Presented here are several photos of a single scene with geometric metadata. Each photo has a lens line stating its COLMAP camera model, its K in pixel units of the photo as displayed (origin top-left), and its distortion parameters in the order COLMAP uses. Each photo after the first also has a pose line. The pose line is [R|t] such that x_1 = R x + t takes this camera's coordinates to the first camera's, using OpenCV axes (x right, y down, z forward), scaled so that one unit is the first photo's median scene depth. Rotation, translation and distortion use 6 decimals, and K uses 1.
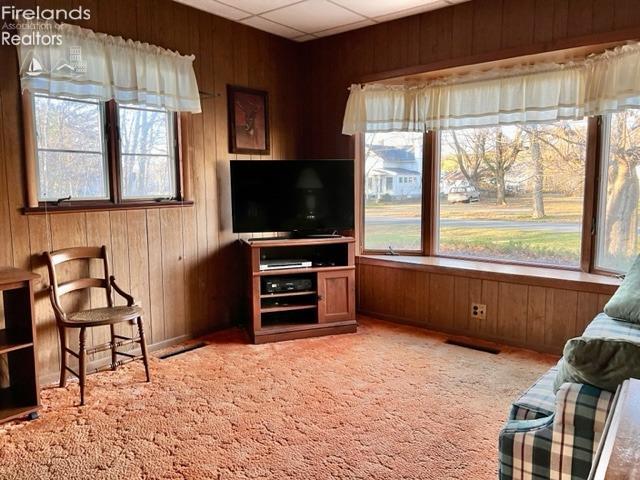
lens RADIAL K [[491.2, 0, 318.6], [0, 491.2, 236.2], [0, 0, 1]] dist [0.044462, -0.052303]
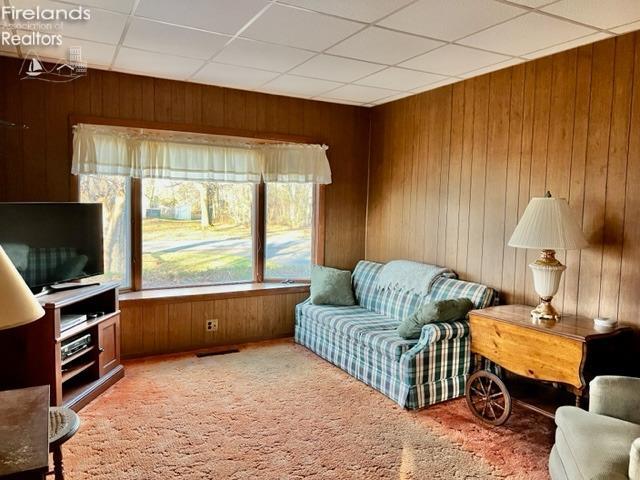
lens RADIAL K [[491.2, 0, 323.4], [0, 491.2, 244.6], [0, 0, 1]] dist [0.044462, -0.052303]
pose [[0.357721, -0.065733, 0.931512, -0.741870], [0.078669, 0.996095, 0.040079, -0.084605], [-0.930509, 0.058944, 0.361495, 0.256159]]
